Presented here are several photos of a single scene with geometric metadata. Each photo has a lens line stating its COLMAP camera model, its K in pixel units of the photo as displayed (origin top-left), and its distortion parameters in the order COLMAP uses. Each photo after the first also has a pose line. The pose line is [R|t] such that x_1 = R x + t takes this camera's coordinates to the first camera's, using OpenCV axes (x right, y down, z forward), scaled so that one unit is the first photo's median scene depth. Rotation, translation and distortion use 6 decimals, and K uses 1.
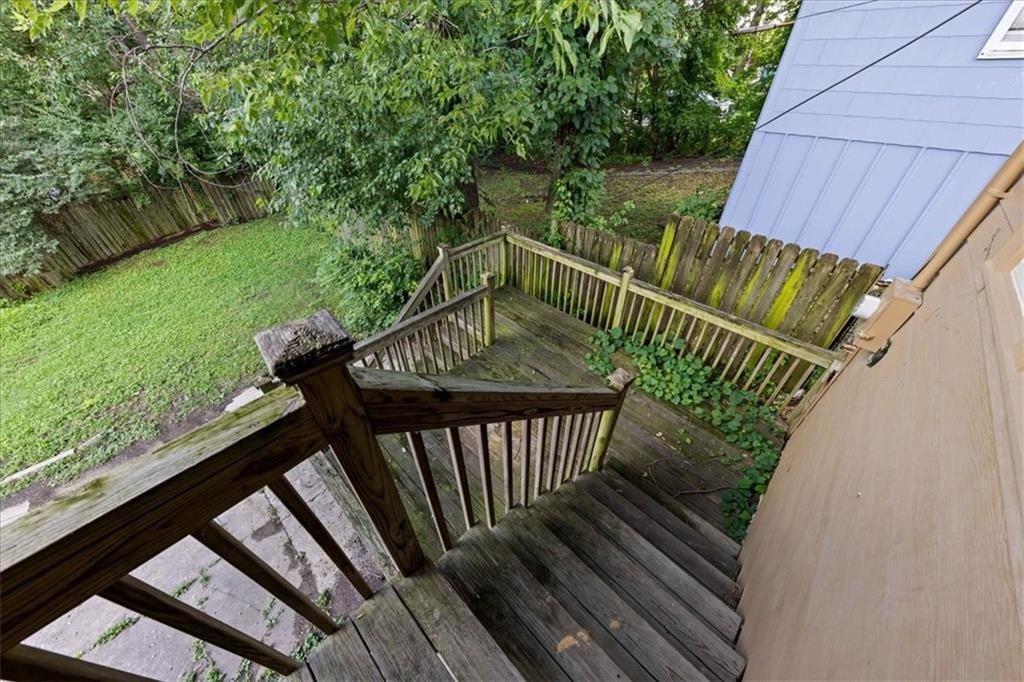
lens RADIAL K [[354.0, 0, 514.3], [0, 354.0, 348.5], [0, 0, 1]] dist [-0.001244, -0.000174]
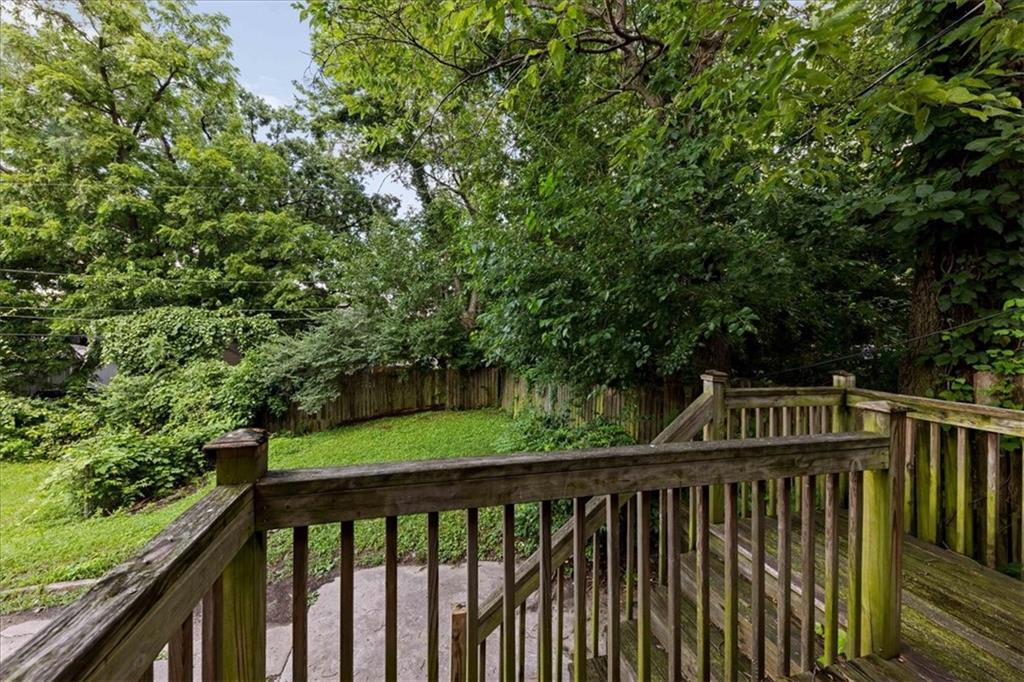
lens RADIAL K [[354.0, 0, 514.3], [0, 354.0, 348.5], [0, 0, 1]] dist [-0.001244, -0.000174]
pose [[0.857239, 0.037778, -0.513531, -0.144097], [-0.353499, 0.768334, -0.533574, 0.046100], [0.374406, 0.638933, 0.672000, 0.397949]]
